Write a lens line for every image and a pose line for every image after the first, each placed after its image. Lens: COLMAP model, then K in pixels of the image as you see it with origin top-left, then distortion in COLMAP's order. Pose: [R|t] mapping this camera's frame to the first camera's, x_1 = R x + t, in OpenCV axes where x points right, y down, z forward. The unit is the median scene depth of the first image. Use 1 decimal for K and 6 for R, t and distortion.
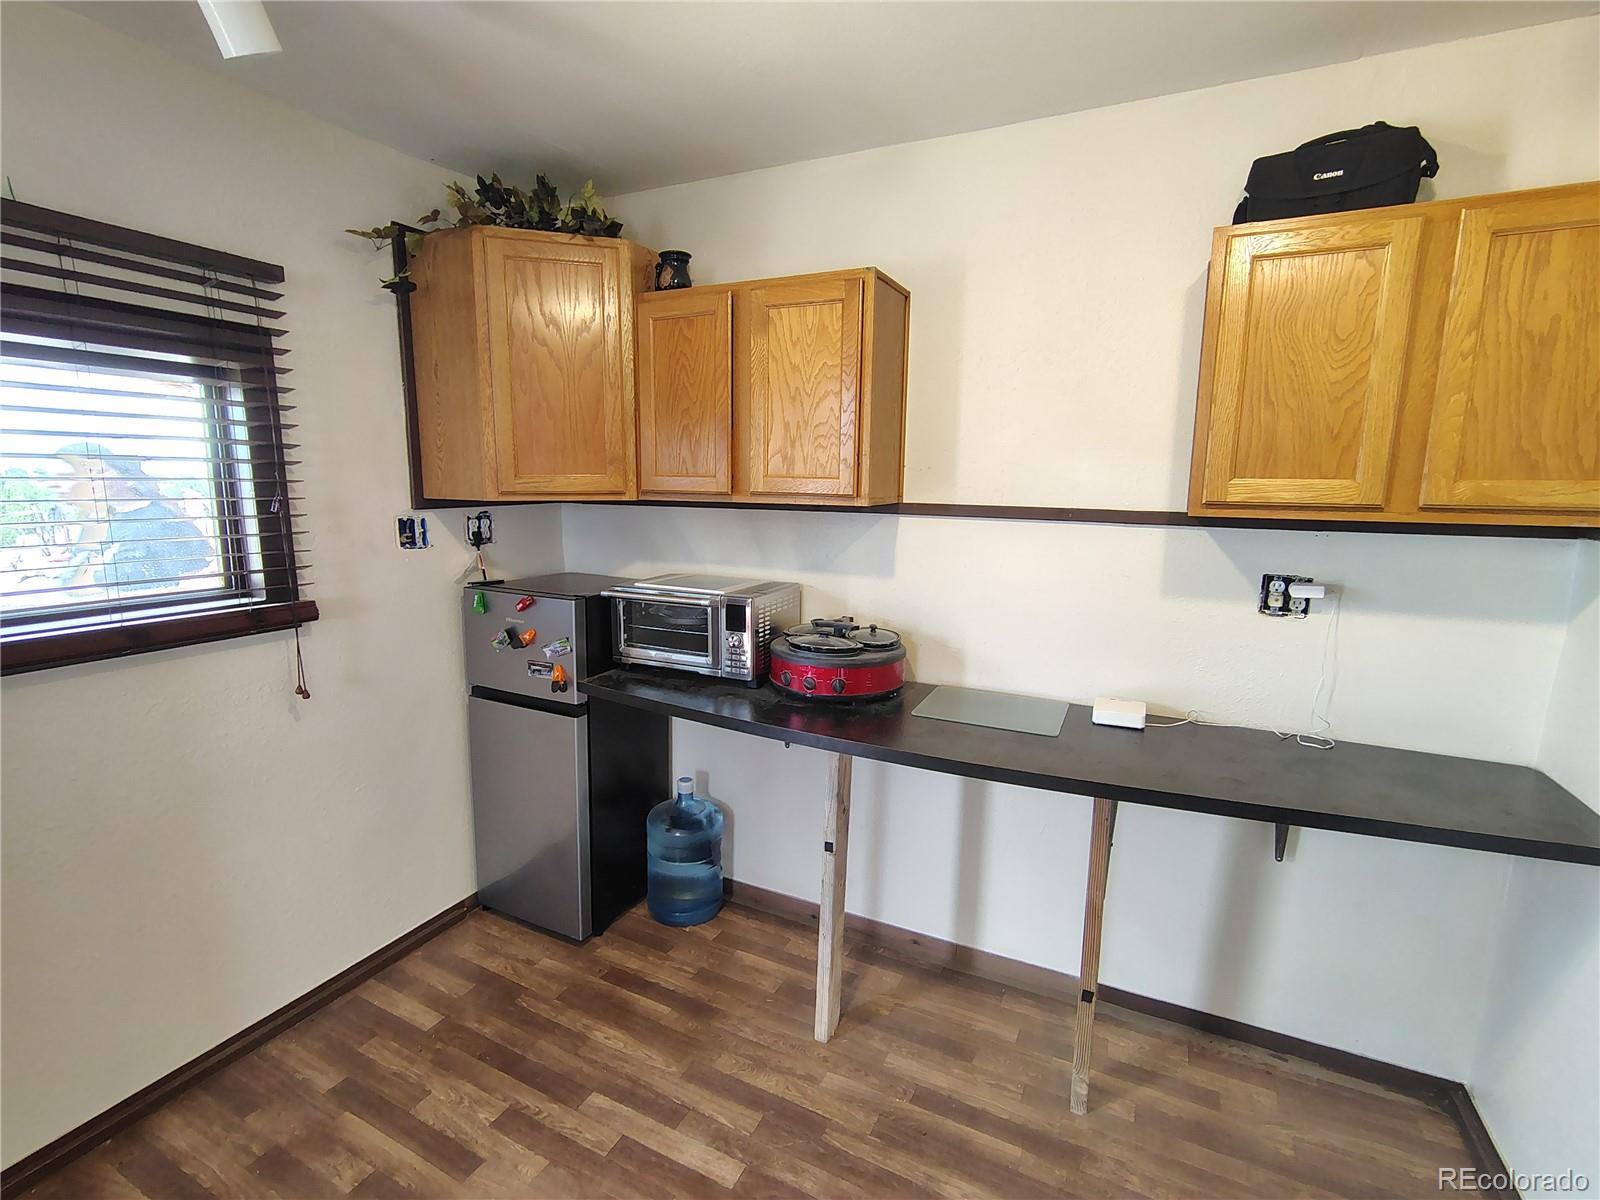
lens RADIAL K [[747.9, 0, 801.2], [0, 747.9, 595.0], [0, 0, 1]] dist [-0.011474, 0.005364]
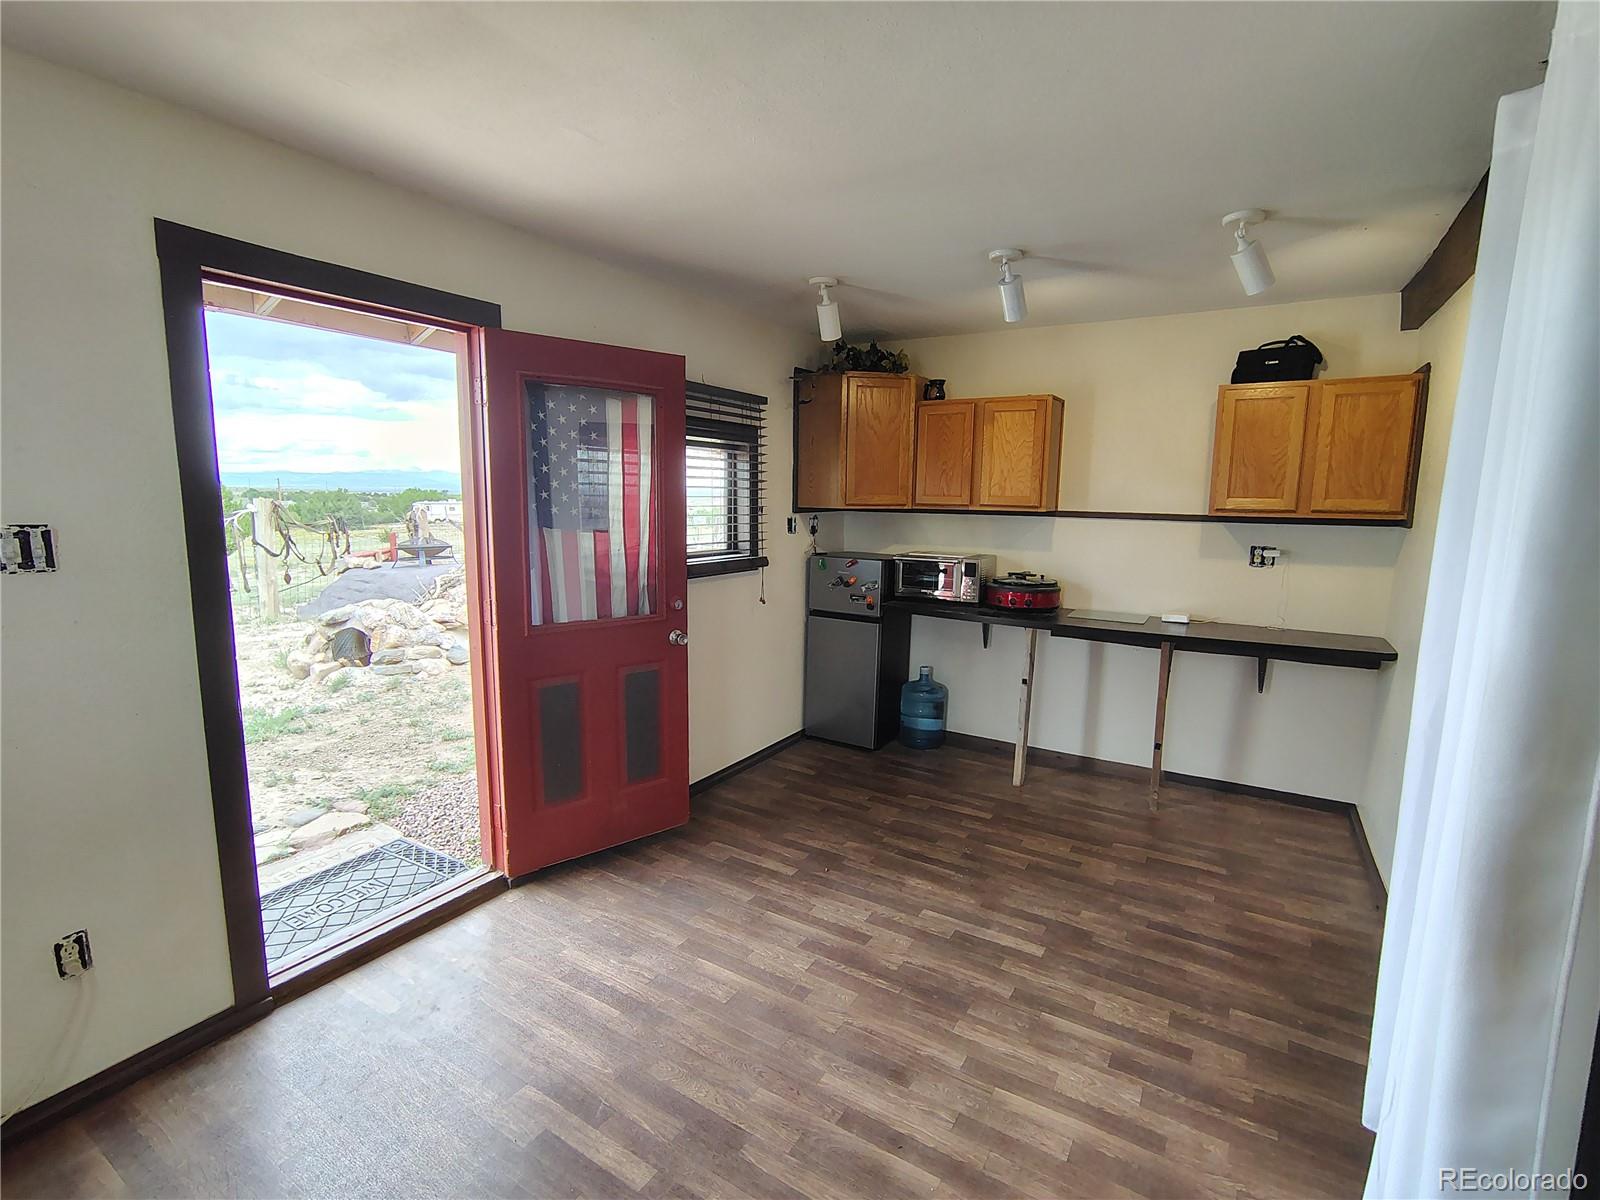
lens RADIAL K [[747.9, 0, 800.0], [0, 747.9, 598.4], [0, 0, 1]] dist [-0.011474, 0.005364]
pose [[0.995665, 0.013840, -0.091974, -0.345776], [-0.015433, 0.999743, -0.016622, 0.143650], [0.091721, 0.017969, 0.995623, -0.955585]]
